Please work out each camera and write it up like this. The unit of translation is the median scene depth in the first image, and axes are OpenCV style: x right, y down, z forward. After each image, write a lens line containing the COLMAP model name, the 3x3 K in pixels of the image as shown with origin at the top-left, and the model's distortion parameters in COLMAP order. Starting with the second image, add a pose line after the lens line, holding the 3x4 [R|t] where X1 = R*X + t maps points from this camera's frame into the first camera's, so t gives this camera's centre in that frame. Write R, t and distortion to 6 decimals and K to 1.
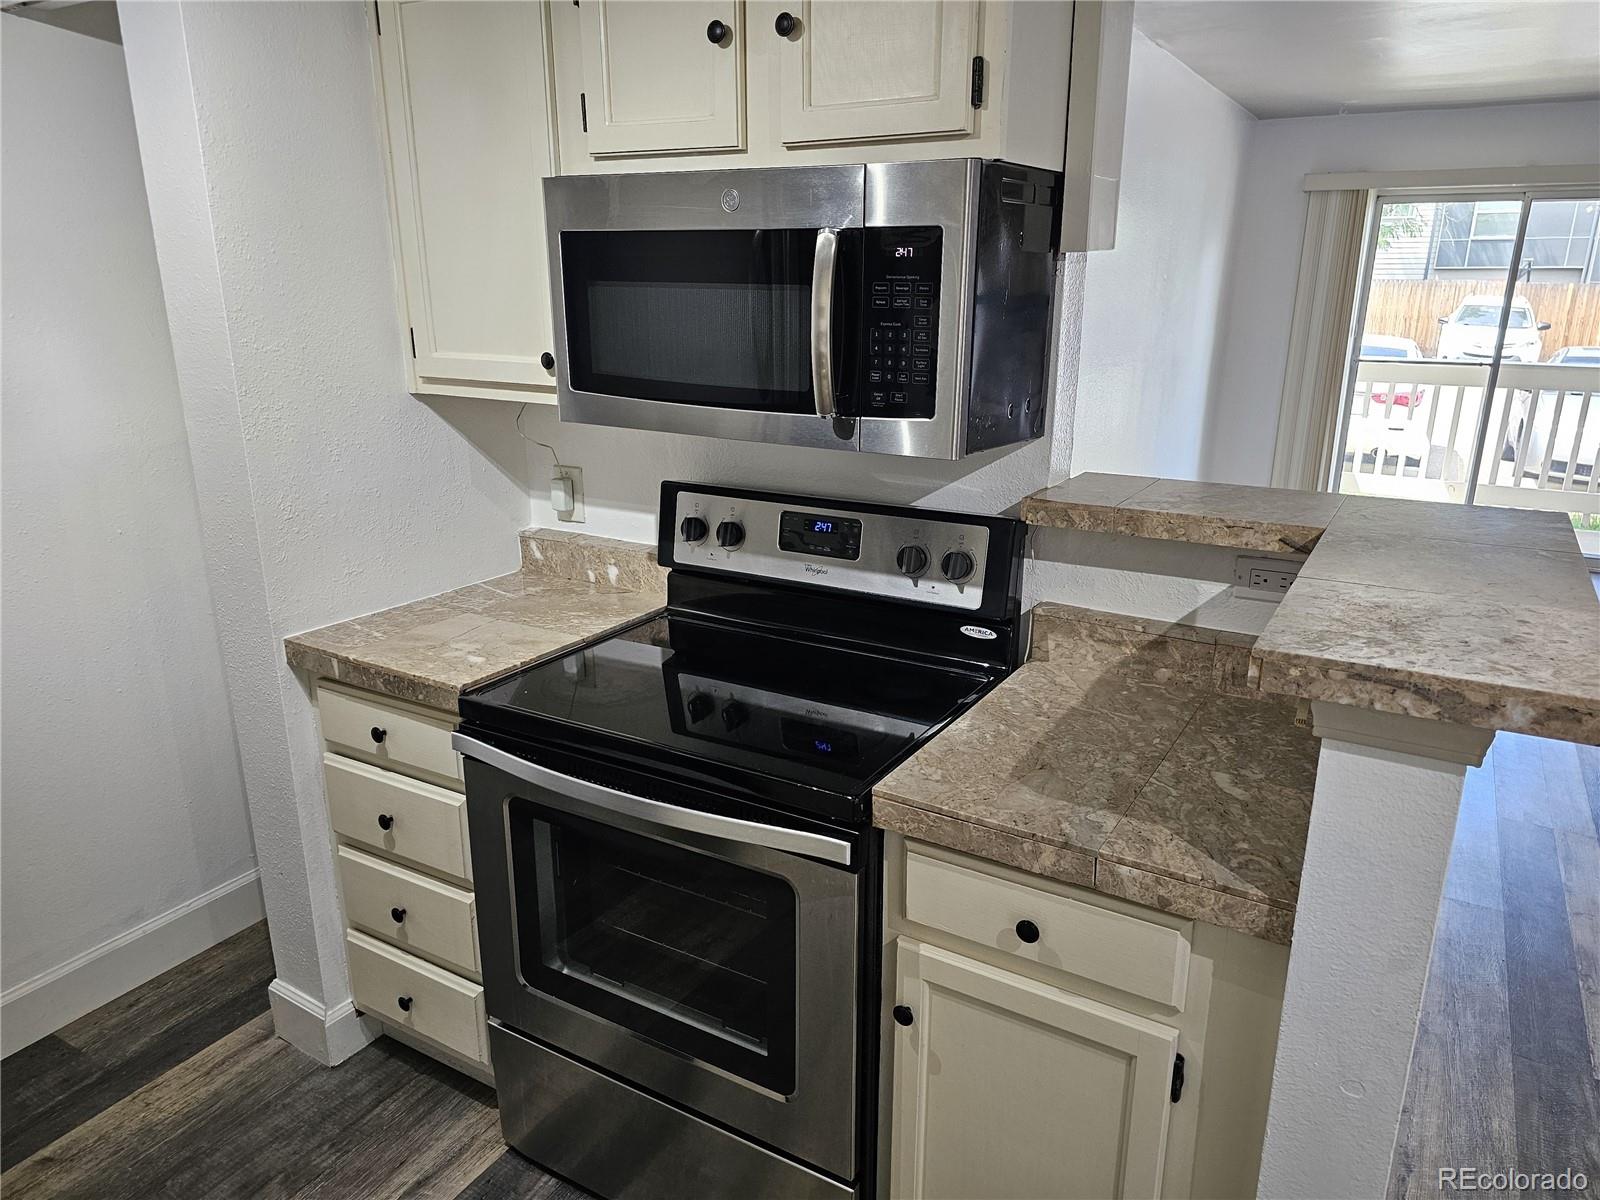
lens RADIAL K [[1077.9, 0, 800.6], [0, 1077.9, 610.5], [0, 0, 1]] dist [0.052380, -0.045643]
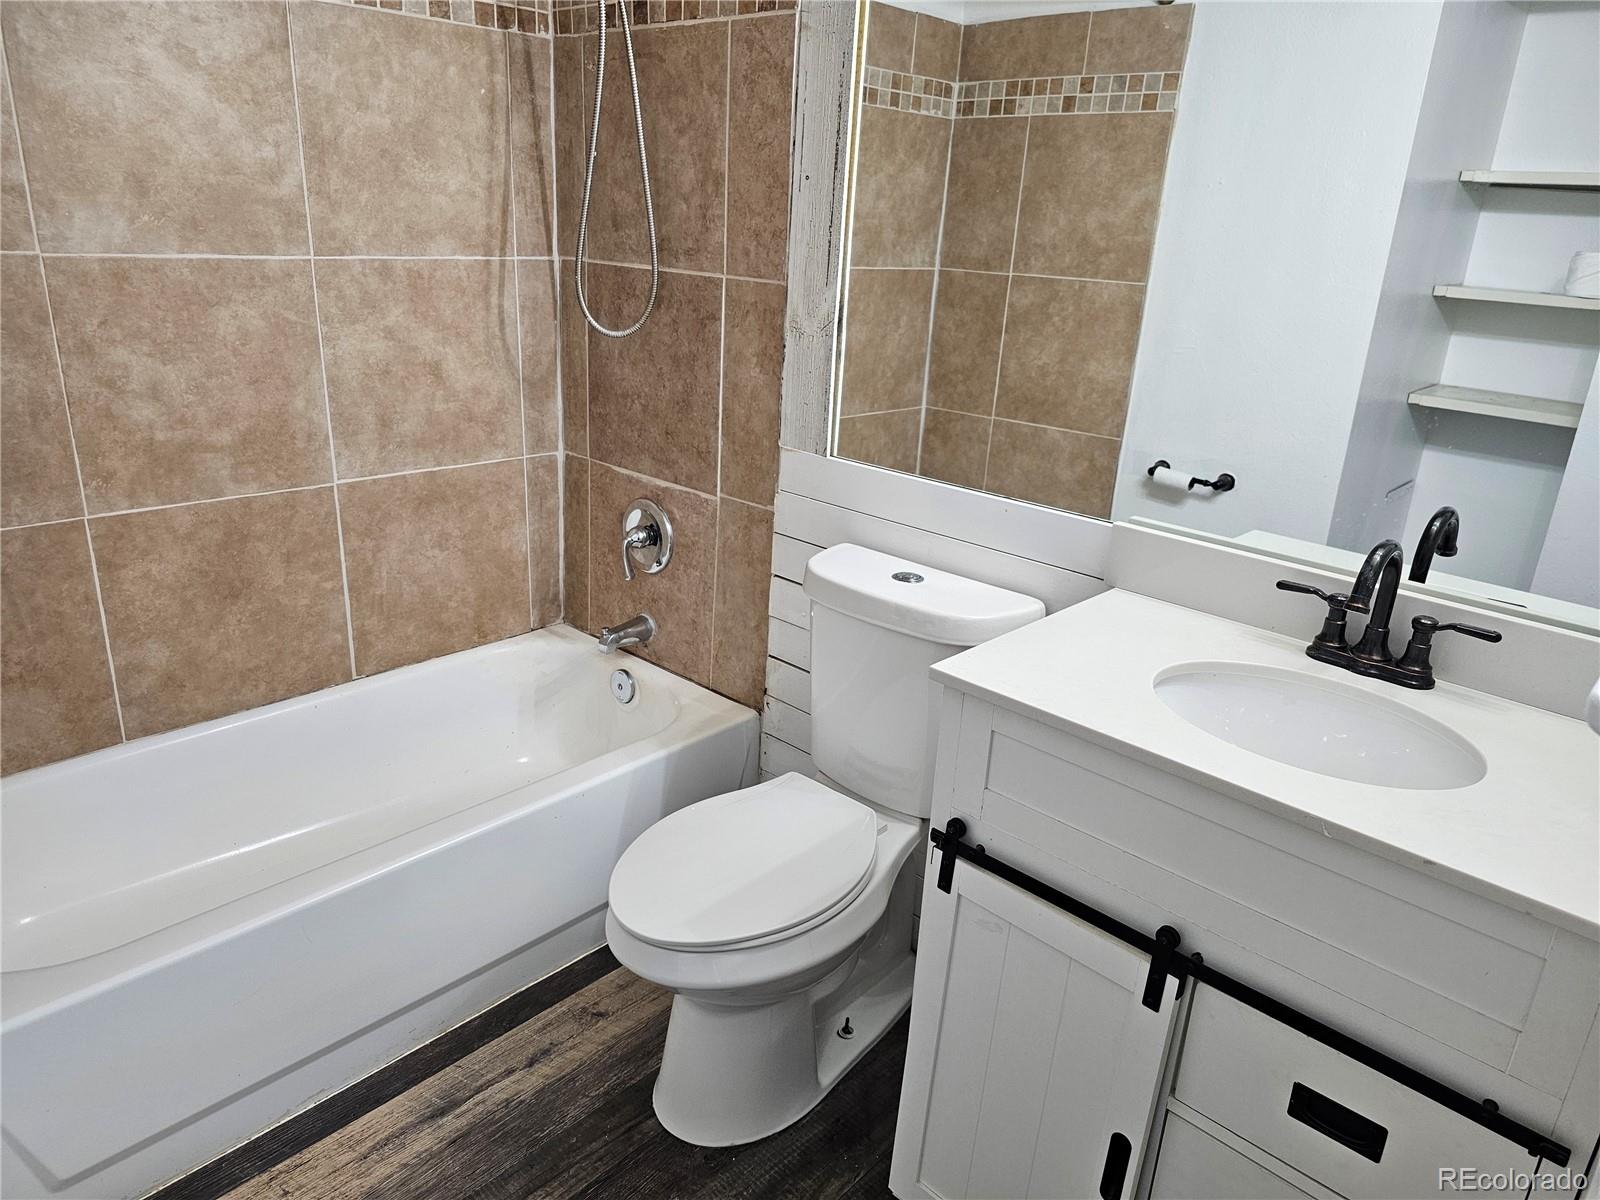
lens RADIAL K [[1077.9, 0, 804.9], [0, 1077.9, 589.4], [0, 0, 1]] dist [0.052380, -0.045643]
pose [[-0.972024, -0.131012, 0.194949, -0.739352], [0.010203, 0.805654, 0.592298, -0.337703], [-0.234659, 0.577717, -0.781779, 1.352147]]
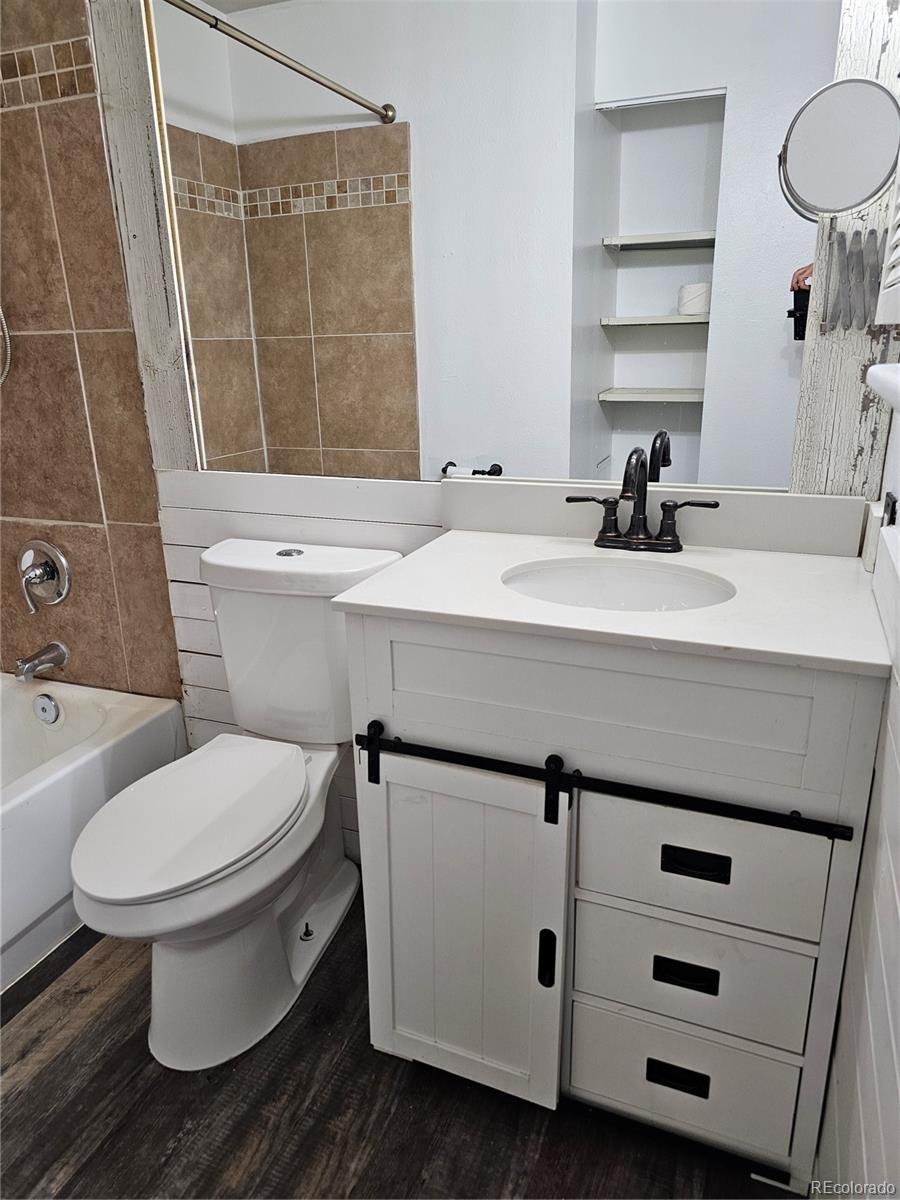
lens RADIAL K [[808.4, 0, 450.4], [0, 808.4, 595.2], [0, 0, 1]] dist [0.052380, -0.045643]
pose [[-0.991151, 0.058483, -0.119159, -0.705926], [-0.020533, 0.819349, 0.572928, -0.243693], [0.131140, 0.570305, -0.810898, 1.332550]]
